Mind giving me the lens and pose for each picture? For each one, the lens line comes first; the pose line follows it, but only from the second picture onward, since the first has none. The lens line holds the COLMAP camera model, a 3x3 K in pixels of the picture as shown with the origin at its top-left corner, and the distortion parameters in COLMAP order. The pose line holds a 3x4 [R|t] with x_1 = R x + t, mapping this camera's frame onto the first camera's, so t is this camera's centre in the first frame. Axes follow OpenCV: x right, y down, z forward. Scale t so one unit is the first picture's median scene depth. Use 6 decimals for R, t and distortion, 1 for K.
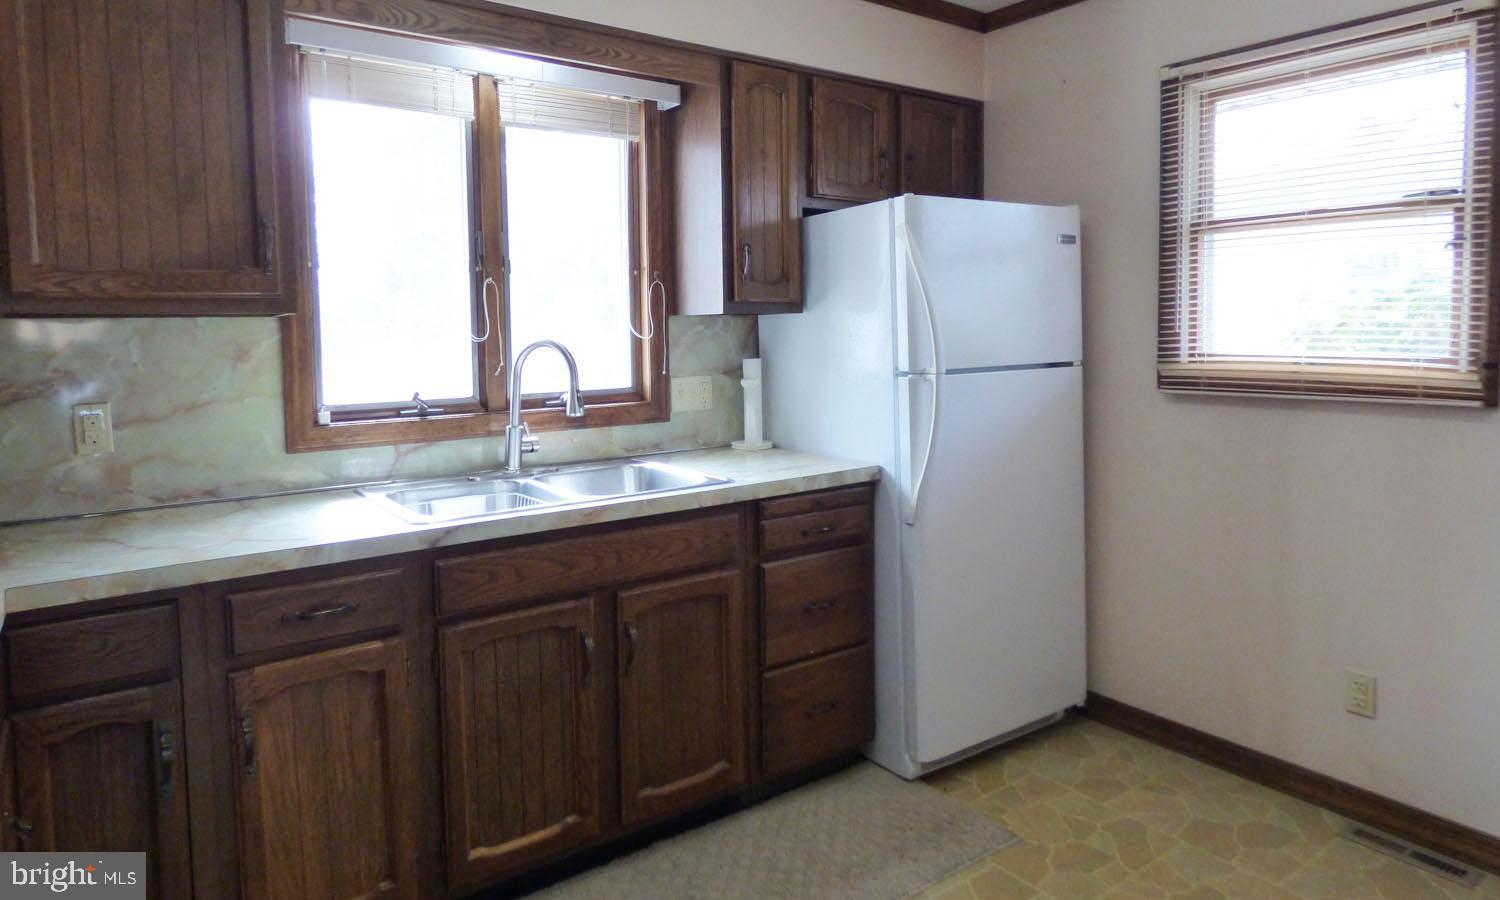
lens RADIAL K [[917.2, 0, 740.1], [0, 917.2, 378.5], [0, 0, 1]] dist [0.008830, -0.000223]
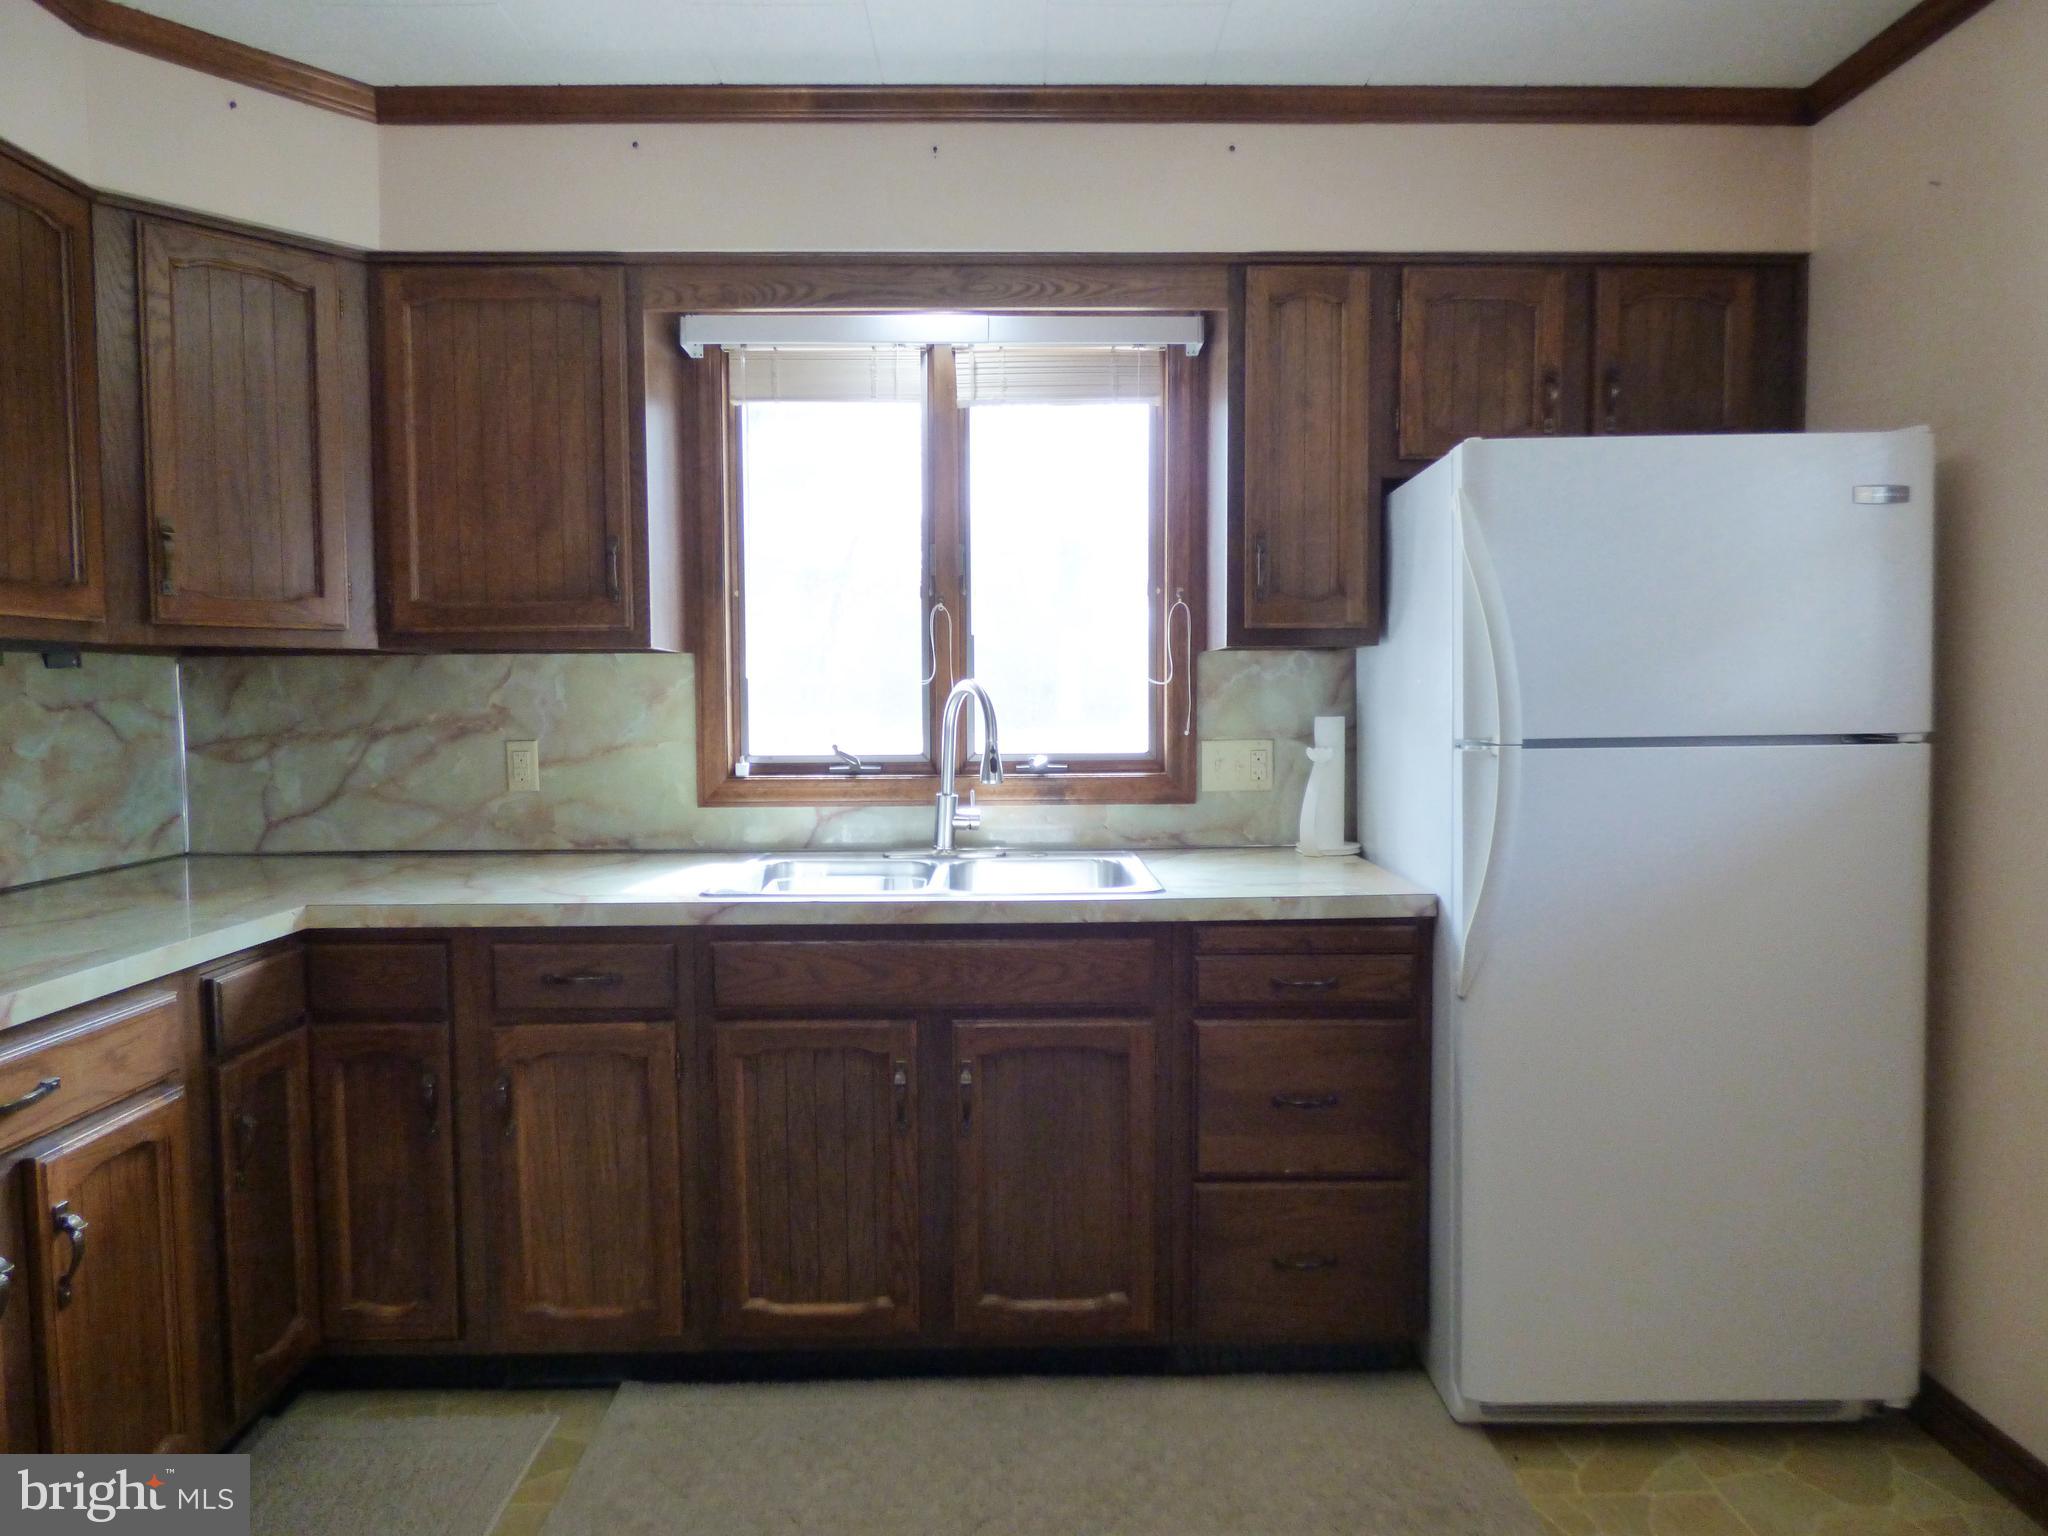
lens RADIAL K [[1223.9, 0, 1016.3], [0, 1223.9, 760.2], [0, 0, 1]] dist [-0.001395, 0.002149]
pose [[0.818565, 0.043604, -0.572757, 0.401888], [-0.038952, 0.999033, 0.020387, 0.000466], [0.573092, 0.005622, 0.819472, 0.187194]]
